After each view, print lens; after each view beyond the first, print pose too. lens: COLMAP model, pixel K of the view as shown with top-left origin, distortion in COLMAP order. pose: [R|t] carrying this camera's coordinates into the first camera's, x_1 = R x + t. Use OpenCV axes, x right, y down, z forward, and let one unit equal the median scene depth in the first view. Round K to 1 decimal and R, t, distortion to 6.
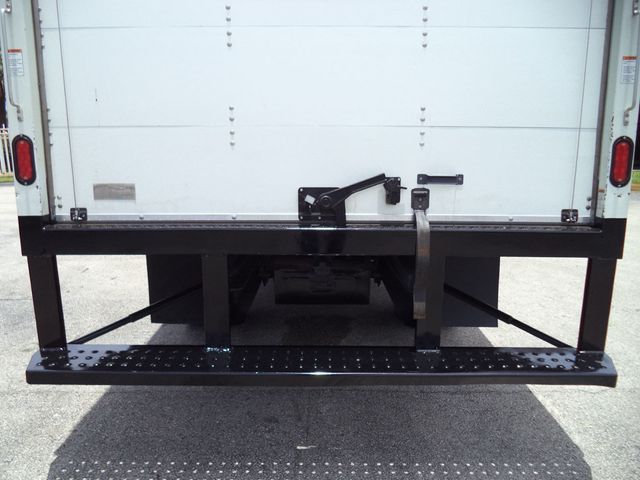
lens RADIAL K [[515.8, 0, 325.6], [0, 515.8, 237.4], [0, 0, 1]] dist [-0.029232, -0.003118]
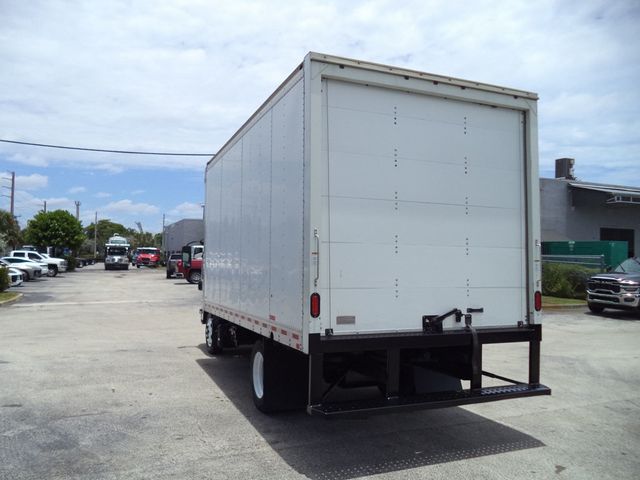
lens RADIAL K [[511.4, 0, 328.9], [0, 511.4, 236.3], [0, 0, 1]] dist [-0.016582, -0.014890]
pose [[0.921486, 0.031735, 0.387112, -1.266659], [0.062532, 0.971534, -0.228497, 0.046484], [-0.383344, 0.234763, 0.893271, -0.858563]]
